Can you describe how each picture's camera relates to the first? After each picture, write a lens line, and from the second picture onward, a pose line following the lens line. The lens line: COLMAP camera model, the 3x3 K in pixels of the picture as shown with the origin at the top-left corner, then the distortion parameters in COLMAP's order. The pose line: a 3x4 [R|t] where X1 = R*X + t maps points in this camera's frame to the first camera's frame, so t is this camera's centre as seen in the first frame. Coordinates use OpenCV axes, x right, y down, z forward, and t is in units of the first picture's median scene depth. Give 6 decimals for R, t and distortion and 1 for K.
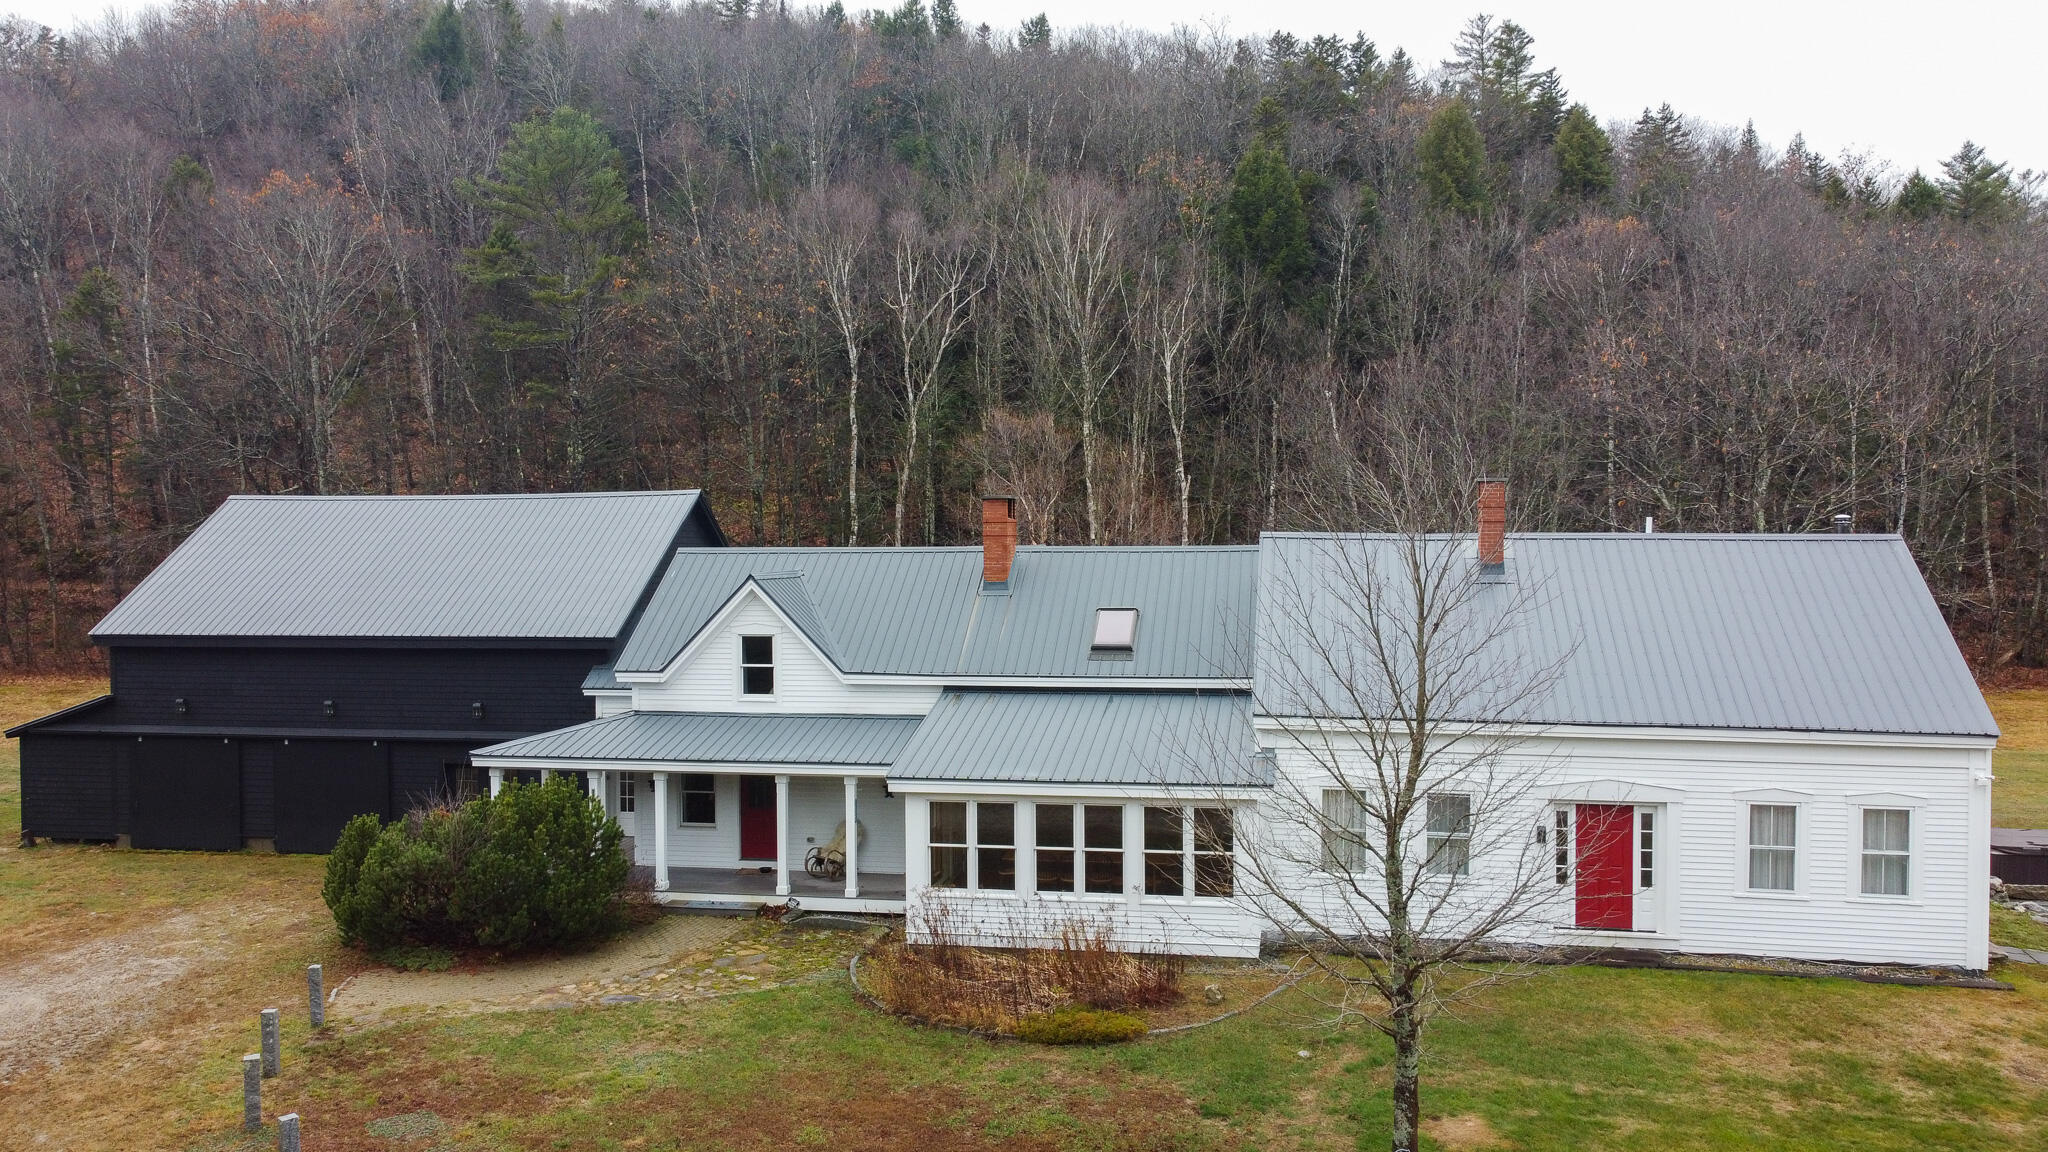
lens RADIAL K [[1546.6, 0, 1033.2], [0, 1546.6, 579.4], [0, 0, 1]] dist [0.002467, 0.002198]
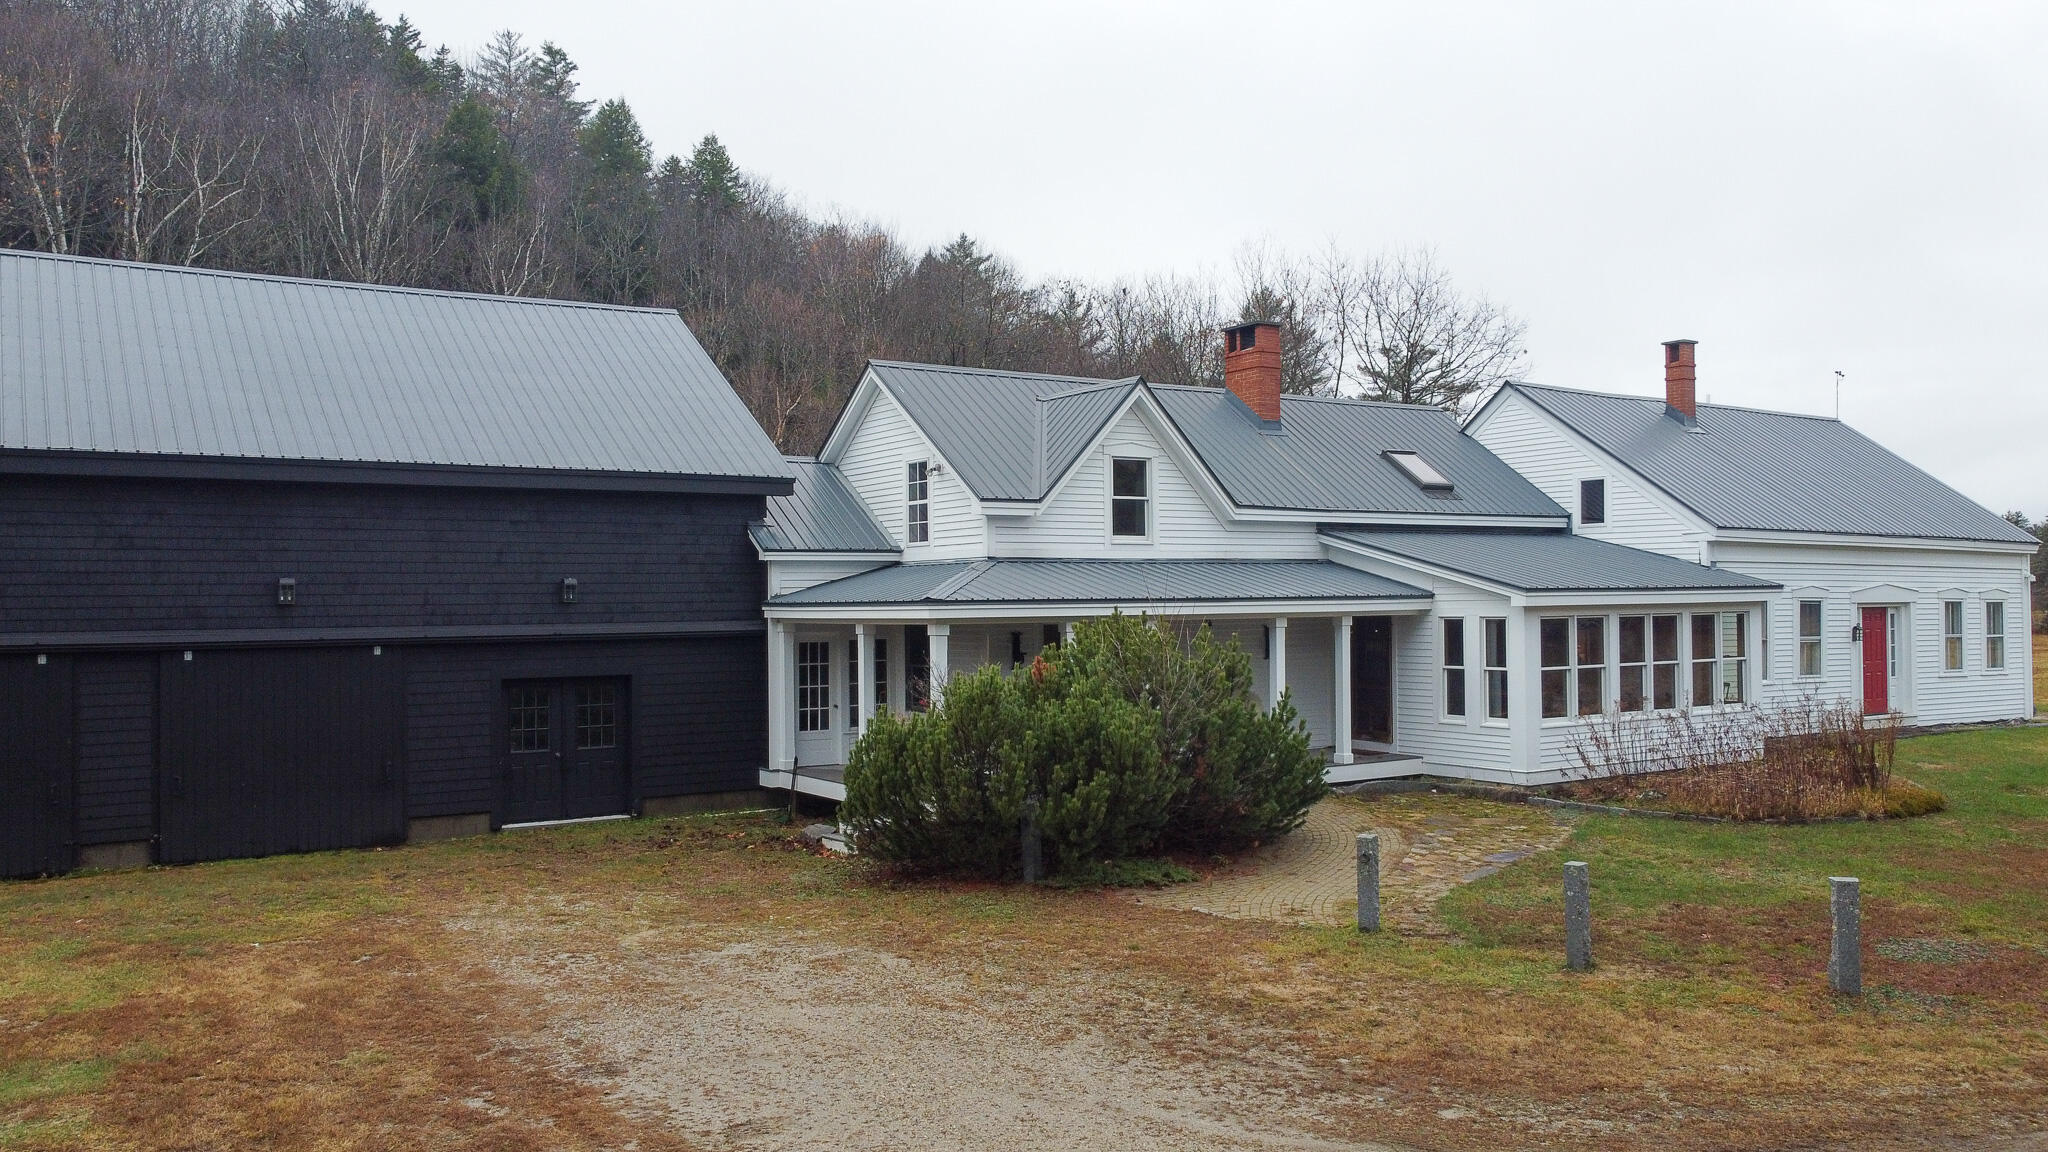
lens RADIAL K [[1546.6, 0, 1033.2], [0, 1546.6, 579.4], [0, 0, 1]] dist [0.002467, 0.002198]
pose [[0.727690, 0.006068, 0.685879, -0.908231], [0.026184, 0.998986, -0.036618, 0.150957], [-0.685406, 0.044605, 0.726794, 0.576278]]
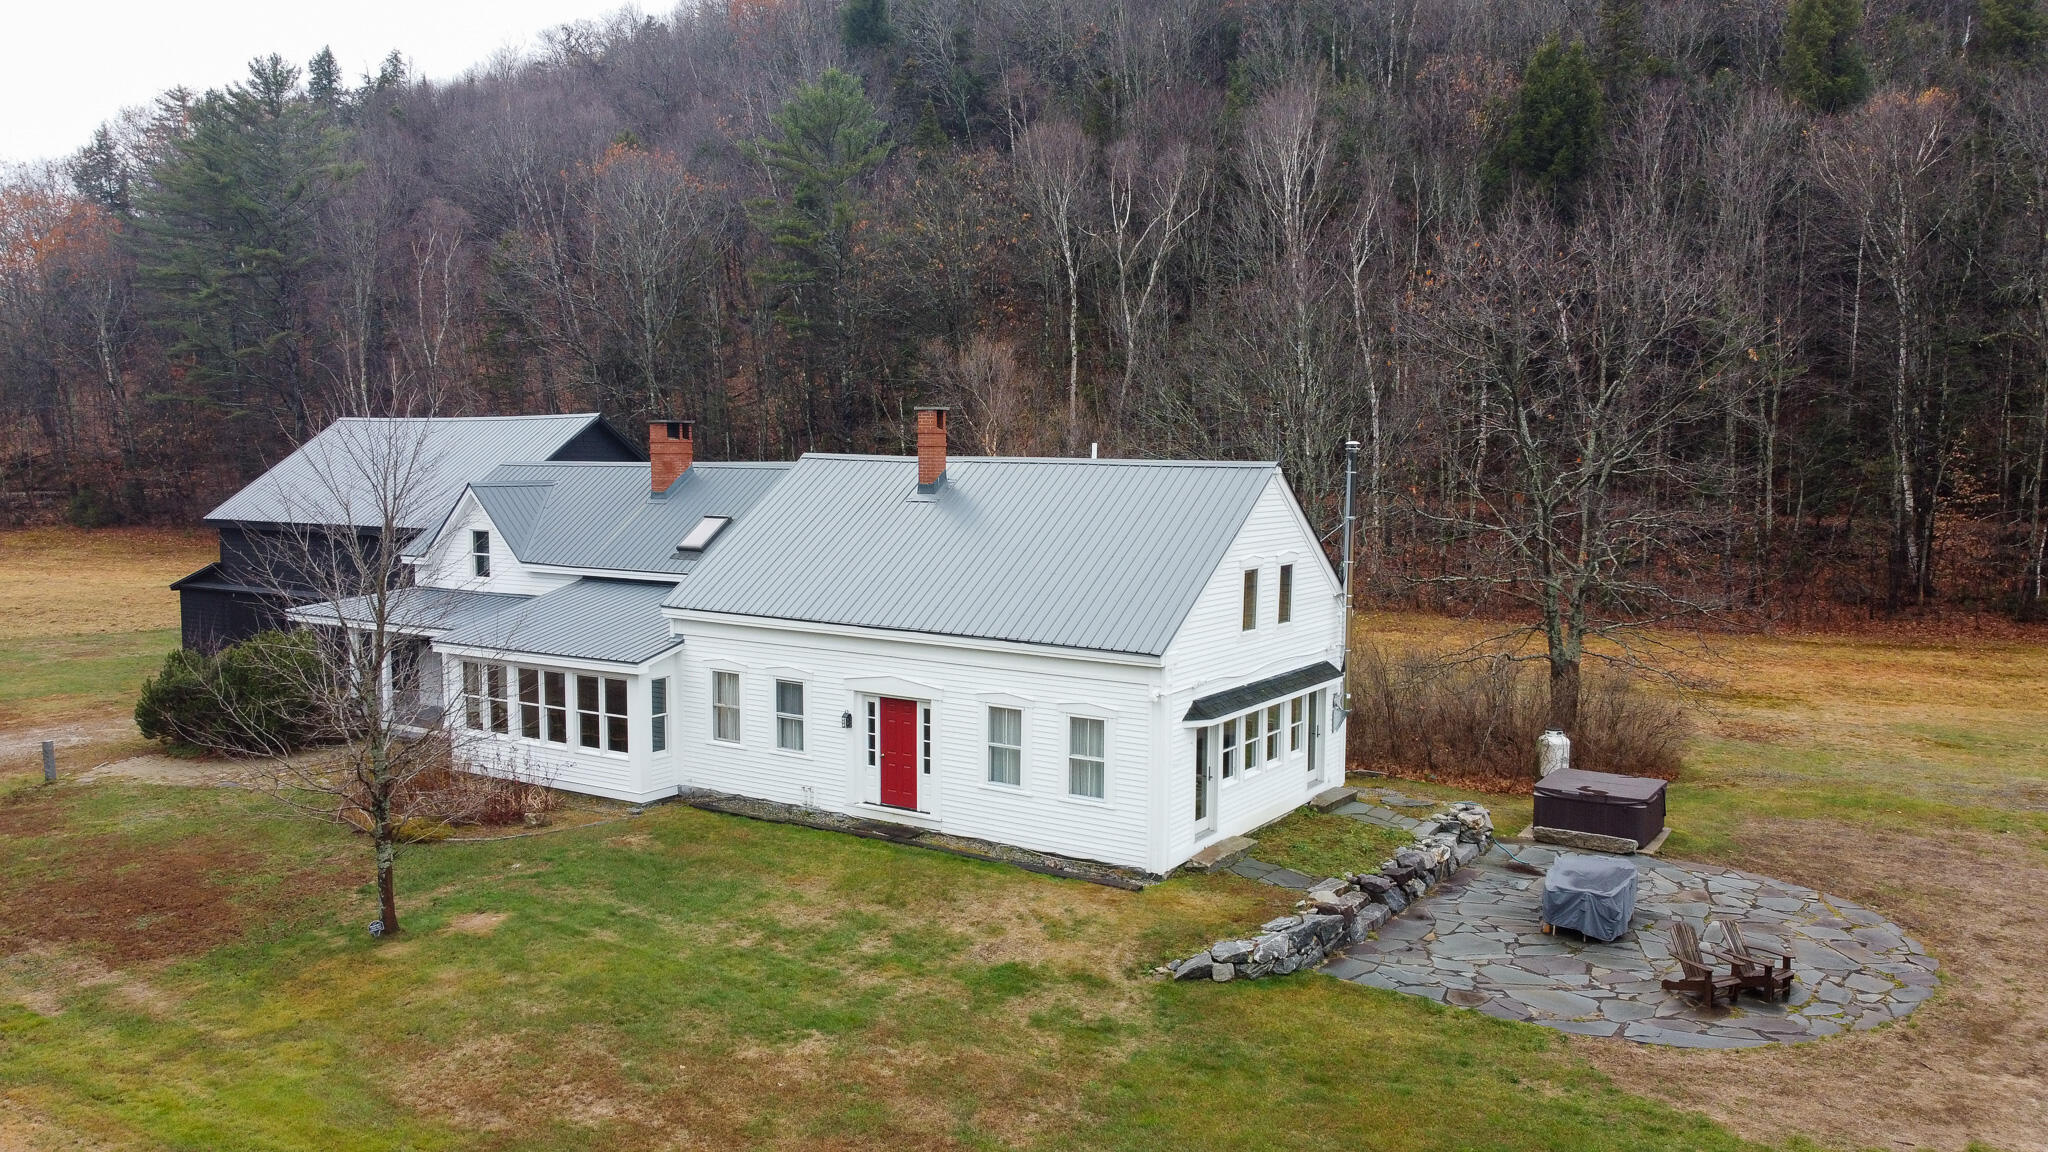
lens RADIAL K [[1535.0, 0, 1024.4], [0, 1535.0, 547.5], [0, 0, 1]] dist [0.001539, 0.003052]
pose [[0.925618, 0.033273, -0.376993, 0.872077], [-0.019025, 0.998959, 0.041455, -0.013487], [0.377980, -0.031199, 0.925288, -0.003815]]
